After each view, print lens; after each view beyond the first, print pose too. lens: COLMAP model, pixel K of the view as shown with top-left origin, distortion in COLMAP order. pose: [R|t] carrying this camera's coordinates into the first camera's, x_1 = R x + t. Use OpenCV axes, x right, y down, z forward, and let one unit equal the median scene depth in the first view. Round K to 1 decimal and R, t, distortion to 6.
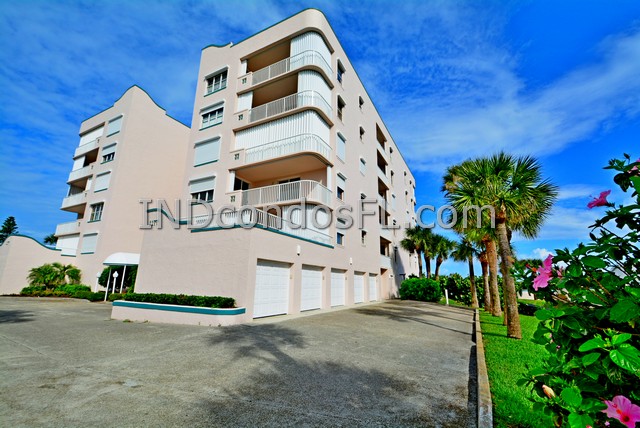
lens RADIAL K [[283.9, 0, 325.8], [0, 283.9, 212.2], [0, 0, 1]] dist [-0.001182, -0.000697]
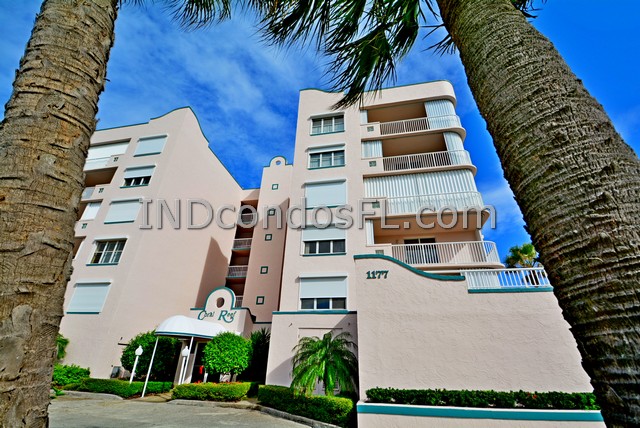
lens RADIAL K [[283.9, 0, 320.0], [0, 283.9, 213.3], [0, 0, 1]] dist [-0.001182, -0.000697]
pose [[0.956174, 0.143629, 0.255152, -0.646637], [-0.079220, 0.965822, -0.246802, 0.050135], [-0.281879, 0.215773, 0.934872, 0.233067]]
